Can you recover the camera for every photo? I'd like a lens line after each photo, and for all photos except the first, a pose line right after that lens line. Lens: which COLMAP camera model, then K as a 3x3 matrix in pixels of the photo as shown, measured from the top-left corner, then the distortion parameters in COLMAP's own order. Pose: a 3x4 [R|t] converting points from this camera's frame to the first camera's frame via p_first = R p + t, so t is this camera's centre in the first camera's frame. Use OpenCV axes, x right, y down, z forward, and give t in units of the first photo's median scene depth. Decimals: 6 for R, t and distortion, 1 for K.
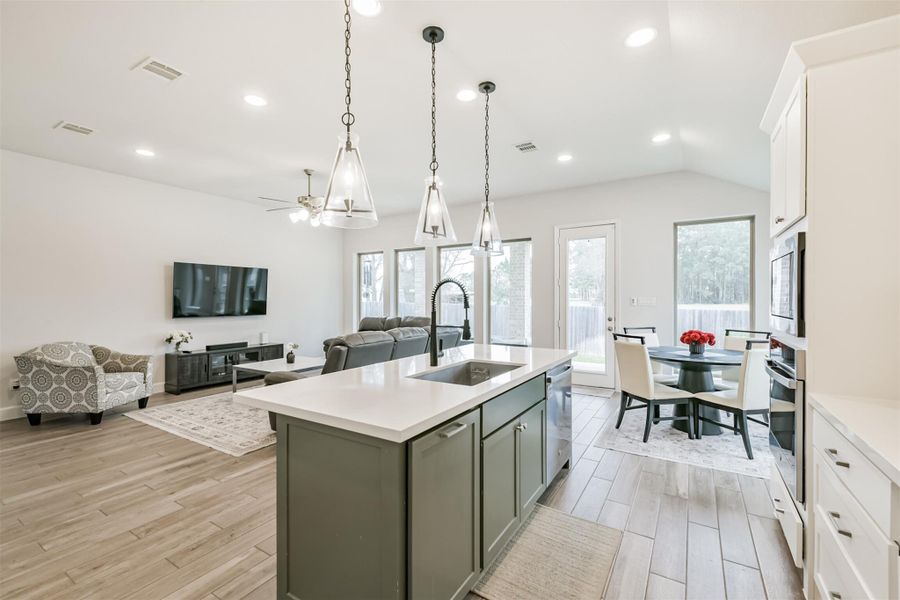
lens RADIAL K [[387.2, 0, 452.9], [0, 387.2, 298.6], [0, 0, 1]] dist [0.019586, -0.005878]
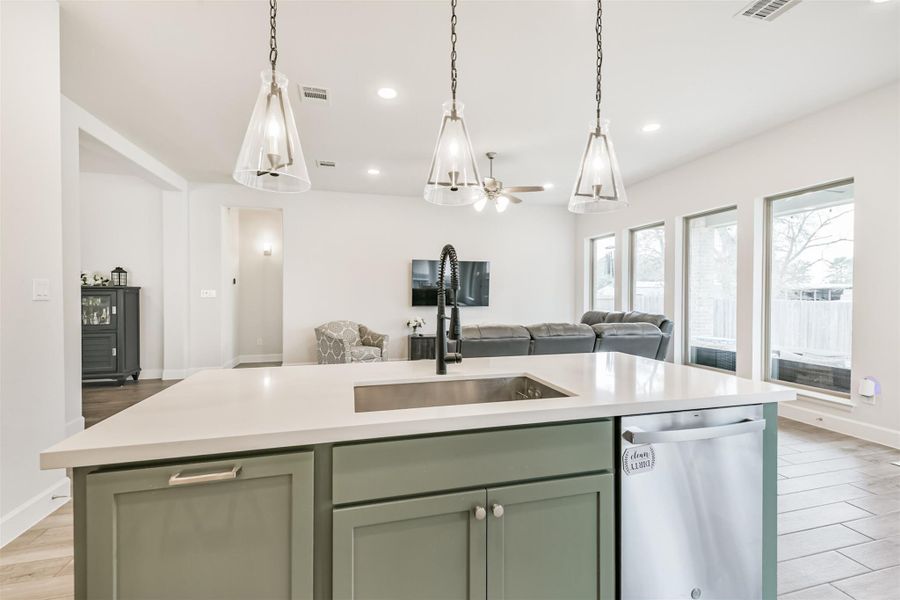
lens RADIAL K [[387.2, 0, 454.4], [0, 387.2, 294.5], [0, 0, 1]] dist [0.019586, -0.005878]
pose [[0.731265, 0.002225, -0.682090, 0.249346], [-0.000773, 0.999997, 0.002433, 0.015020], [0.682093, -0.001252, 0.731264, 0.278216]]
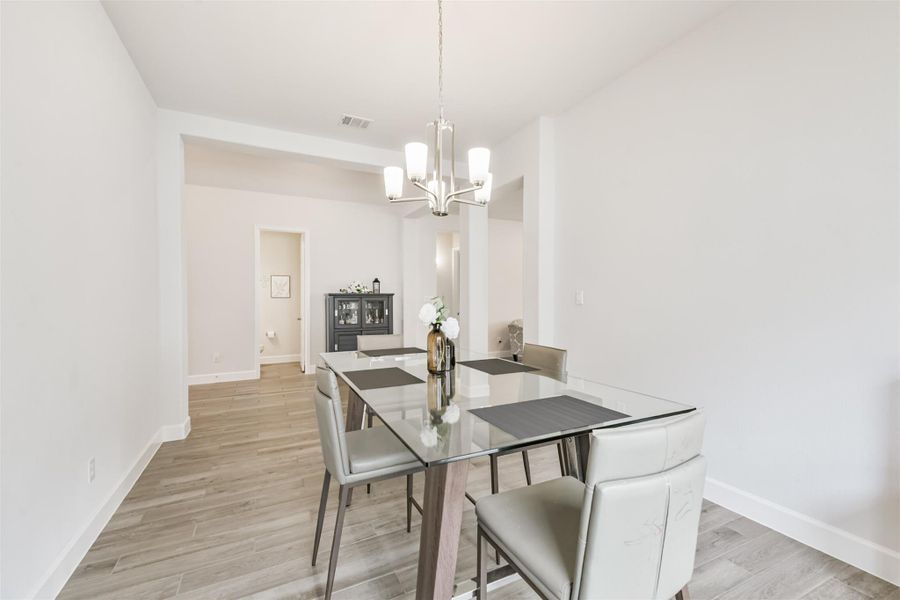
lens RADIAL K [[387.2, 0, 454.7], [0, 387.2, 302.2], [0, 0, 1]] dist [0.019586, -0.005878]
pose [[0.855922, 0.003618, -0.517093, -0.332944], [0.002694, 0.999931, 0.011457, 0.011167], [0.517098, -0.011200, 0.855853, -0.736791]]
